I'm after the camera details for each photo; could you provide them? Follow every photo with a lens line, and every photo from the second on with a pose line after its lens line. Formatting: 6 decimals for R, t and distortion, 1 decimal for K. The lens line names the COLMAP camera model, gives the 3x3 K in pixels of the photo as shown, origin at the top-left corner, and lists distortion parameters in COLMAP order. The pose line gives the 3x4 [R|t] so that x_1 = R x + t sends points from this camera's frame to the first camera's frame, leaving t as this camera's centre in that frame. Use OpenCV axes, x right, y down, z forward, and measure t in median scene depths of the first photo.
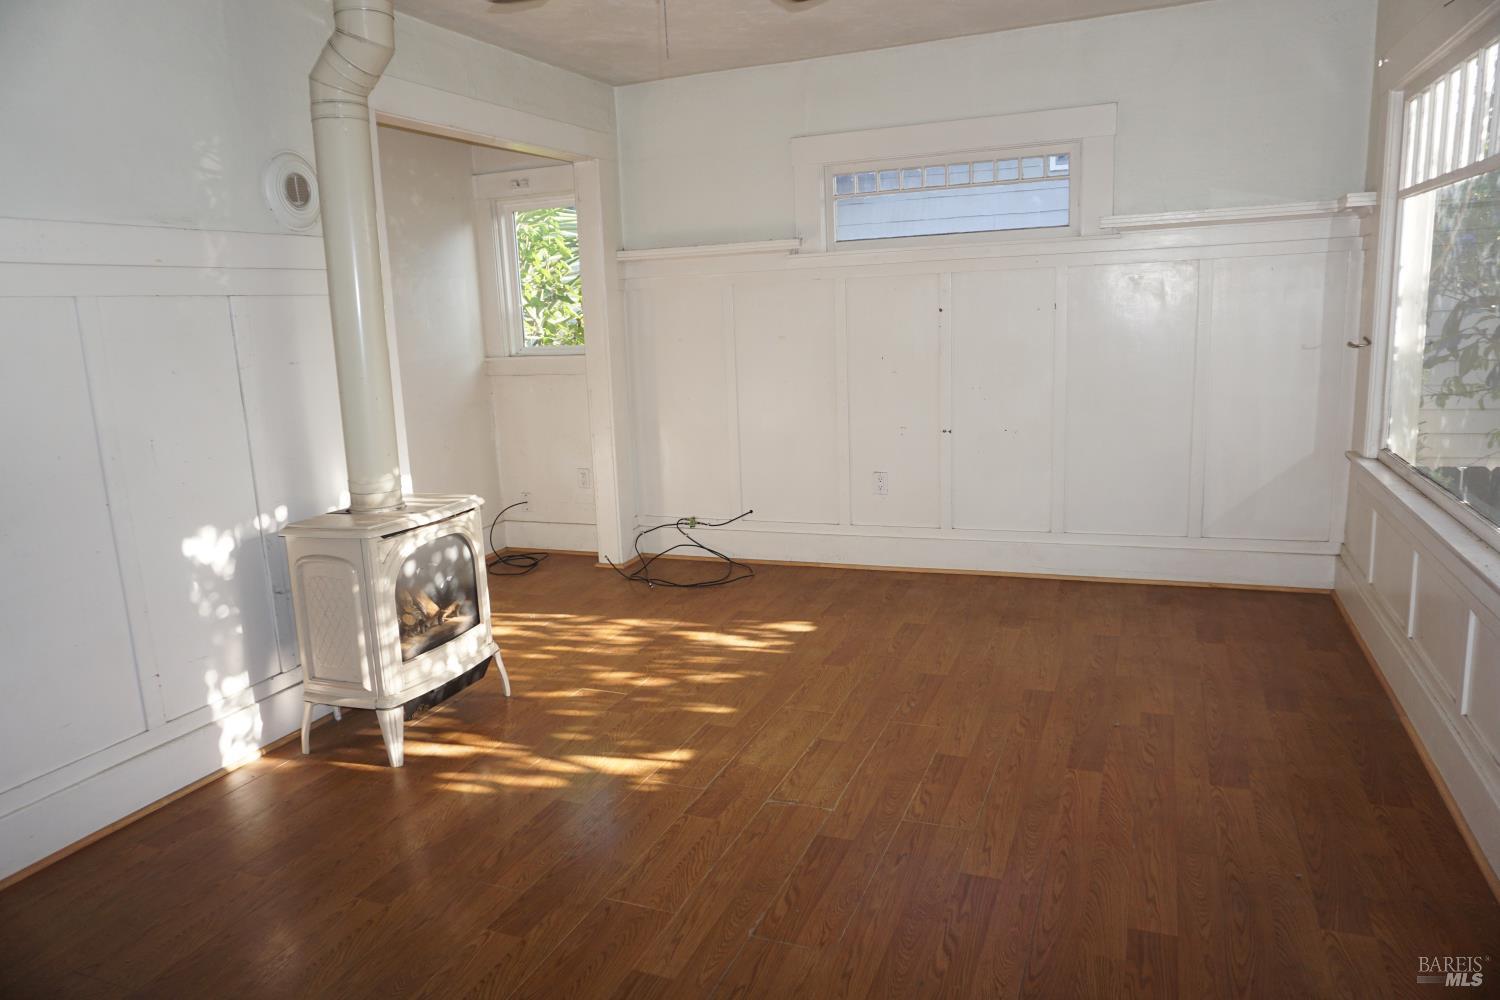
lens RADIAL K [[1001.6, 0, 750.5], [0, 1001.6, 494.0], [0, 0, 1]] dist [-0.052247, 0.030982]
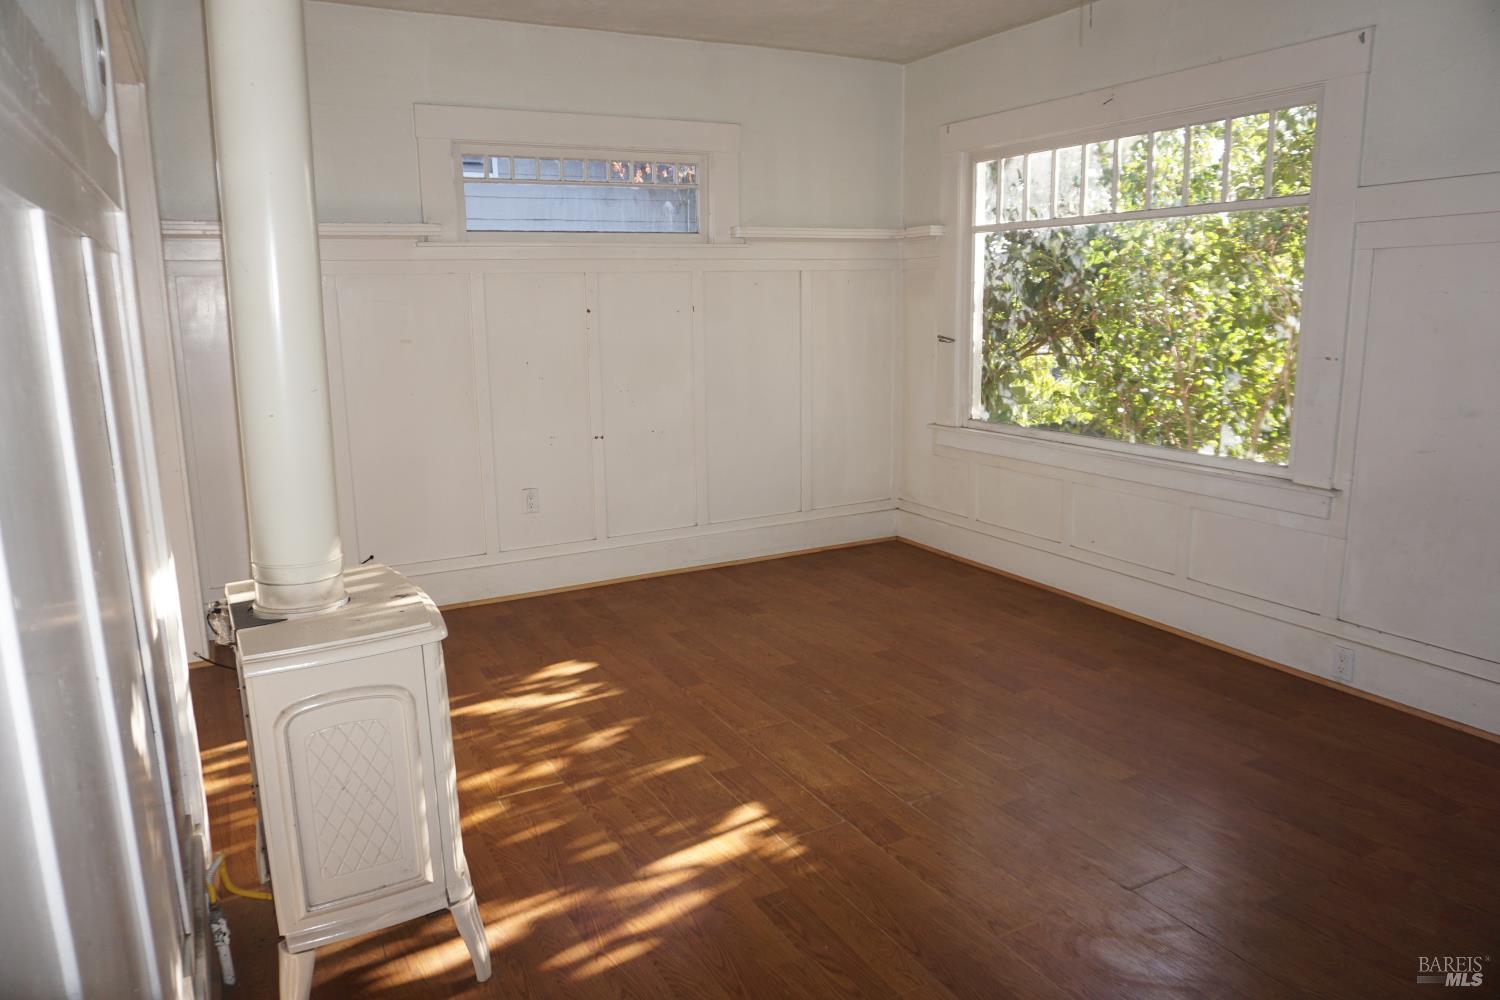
lens RADIAL K [[1001.6, 0, 746.7], [0, 1001.6, 496.5], [0, 0, 1]] dist [-0.052247, 0.030982]
pose [[0.621025, -0.117933, 0.774867, -0.522573], [0.128417, 0.990566, 0.047841, -0.038417], [-0.773199, 0.069795, 0.630311, 0.320694]]
